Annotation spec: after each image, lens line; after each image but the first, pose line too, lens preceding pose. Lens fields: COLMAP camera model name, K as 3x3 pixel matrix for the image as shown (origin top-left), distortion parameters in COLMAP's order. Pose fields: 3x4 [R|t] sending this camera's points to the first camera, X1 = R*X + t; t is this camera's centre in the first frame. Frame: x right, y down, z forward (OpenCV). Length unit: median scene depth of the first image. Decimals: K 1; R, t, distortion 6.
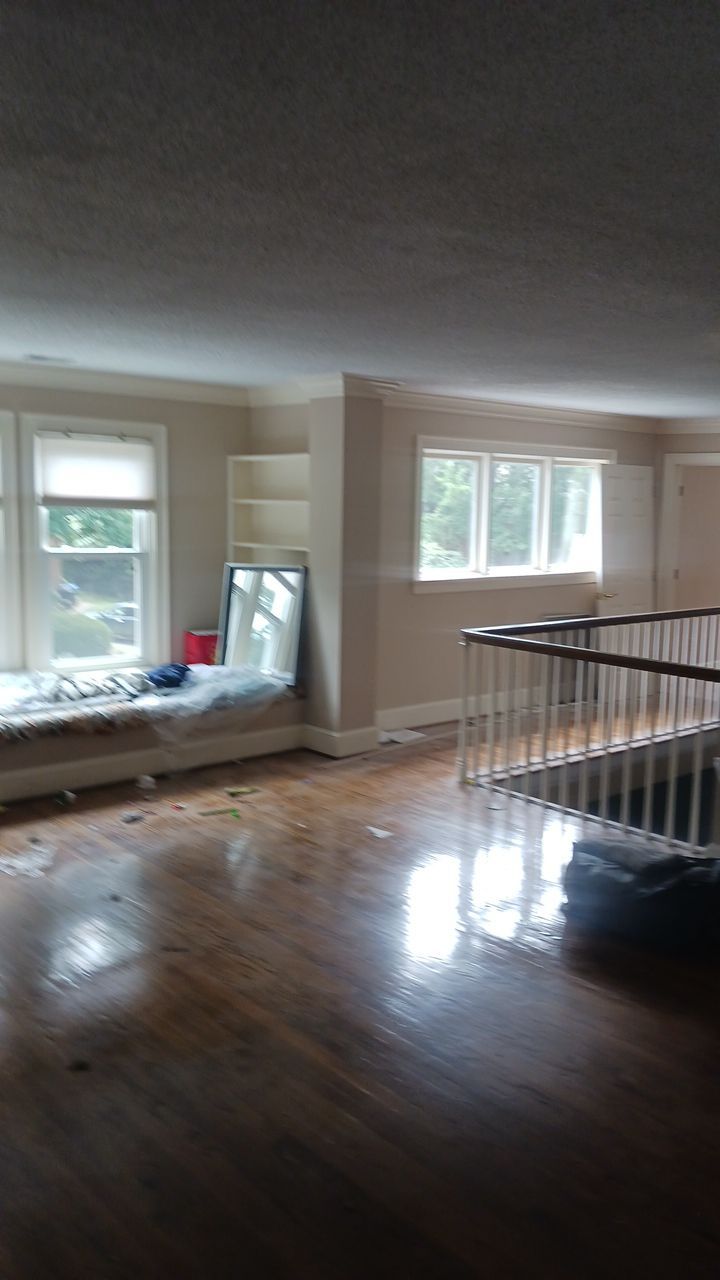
lens RADIAL K [[994.8, 0, 361.0], [0, 994.8, 647.2], [0, 0, 1]] dist [0.055831, -0.000977]
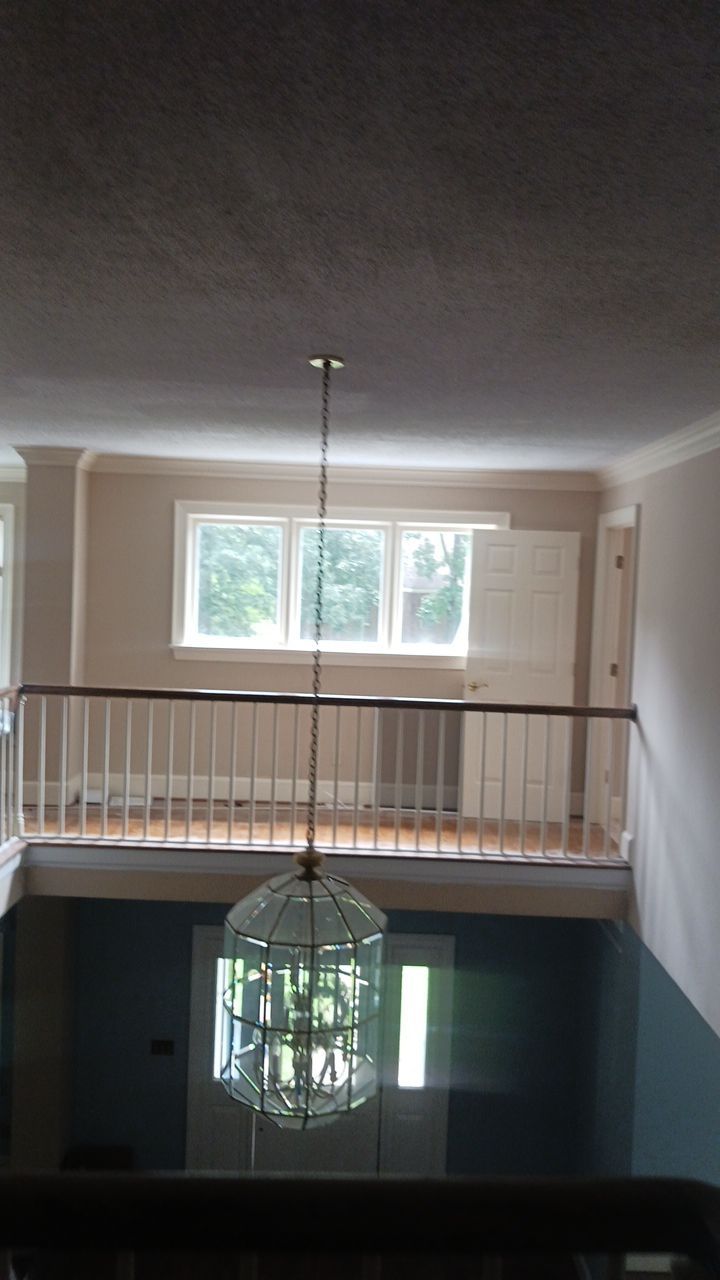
lens RADIAL K [[994.8, 0, 361.0], [0, 994.8, 647.2], [0, 0, 1]] dist [0.055831, -0.000977]
pose [[0.767015, 0.056921, -0.639100, 0.746268], [-0.112715, 0.992521, -0.046876, -0.035582], [0.631652, 0.107991, 0.767694, 0.319184]]
